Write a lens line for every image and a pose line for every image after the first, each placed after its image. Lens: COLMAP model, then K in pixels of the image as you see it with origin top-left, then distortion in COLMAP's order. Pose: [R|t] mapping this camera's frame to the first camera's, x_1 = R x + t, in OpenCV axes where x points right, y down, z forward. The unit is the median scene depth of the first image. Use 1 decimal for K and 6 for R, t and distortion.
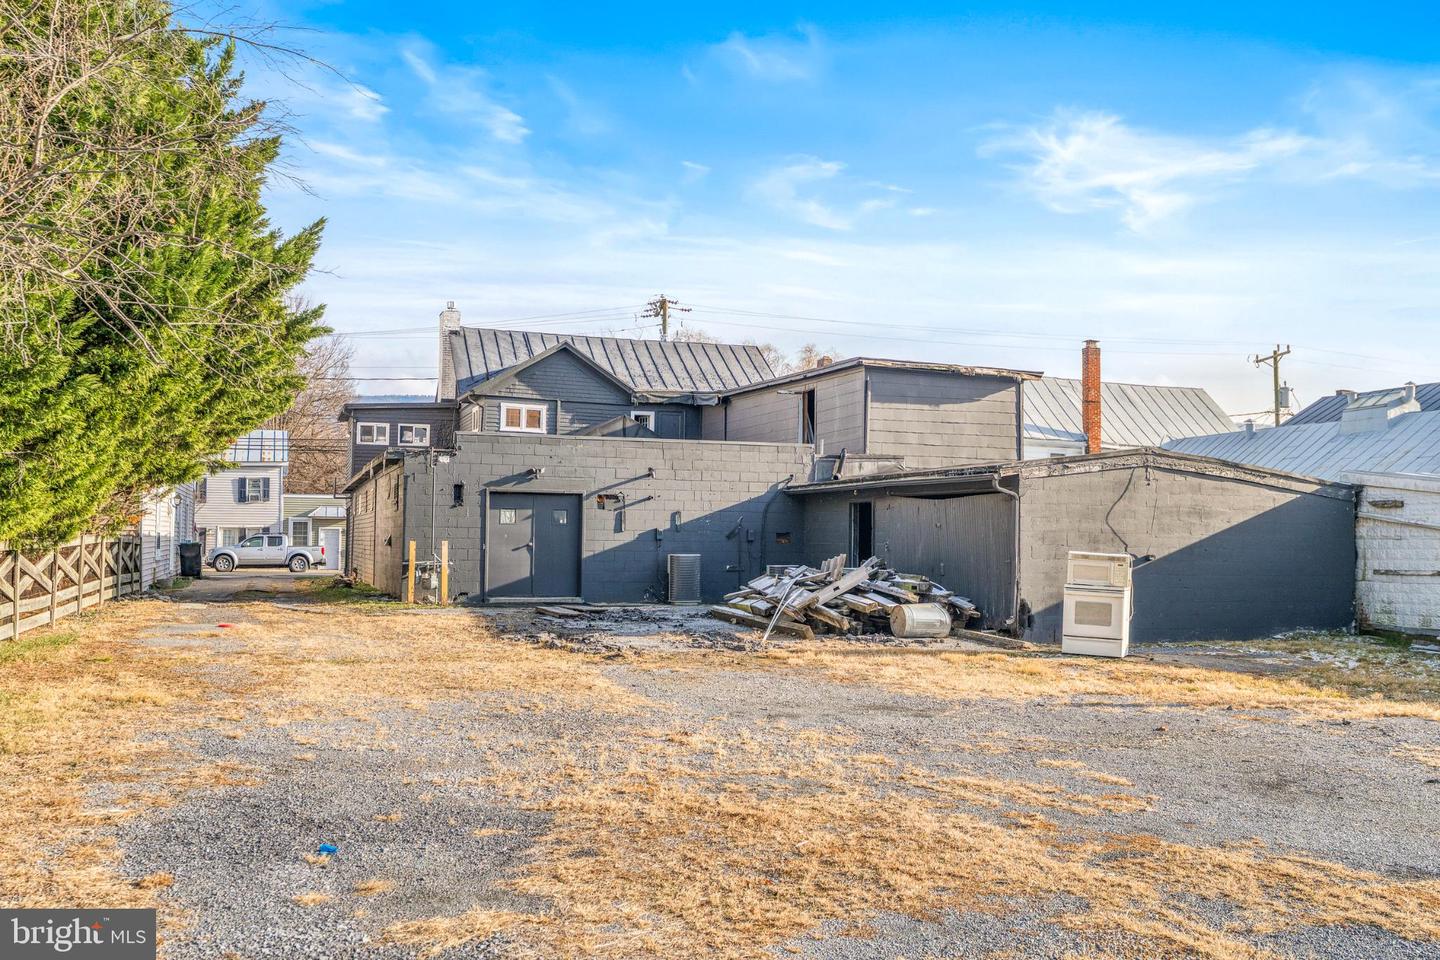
lens RADIAL K [[1368.7, 0, 720.0], [0, 1368.7, 480.0], [0, 0, 1]] dist [0.001847, 0.000644]
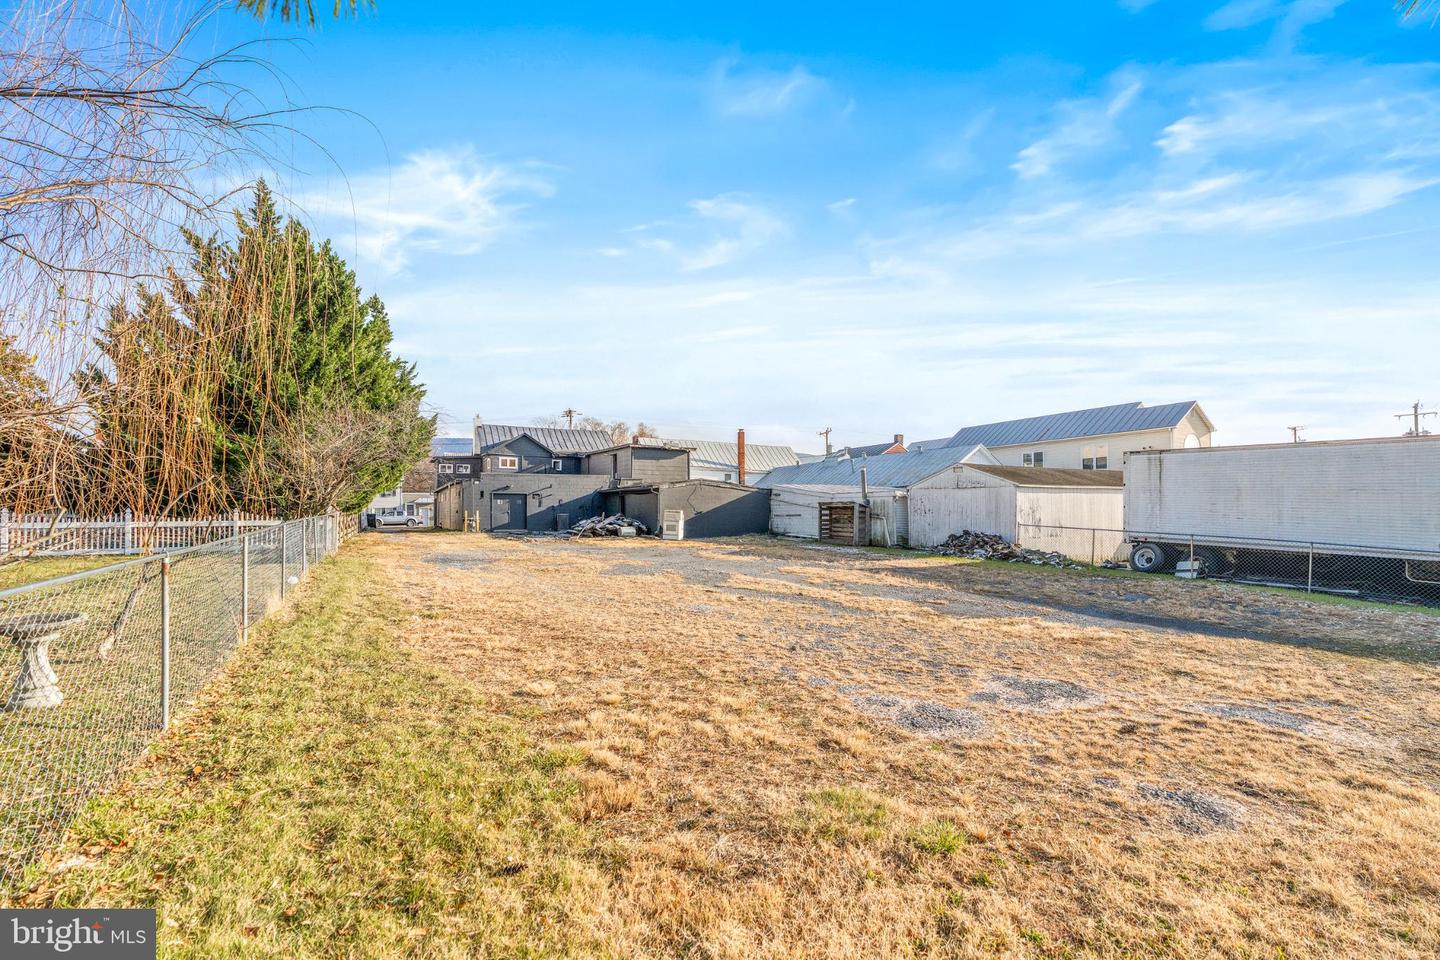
lens RADIAL K [[706.2, 0, 725.4], [0, 706.2, 490.9], [0, 0, 1]] dist [0.000251, 0.000077]
pose [[0.989867, -0.011509, 0.141529, 0.100416], [0.009252, 0.999820, 0.016593, -0.016294], [-0.141694, -0.015115, 0.989795, -0.518153]]
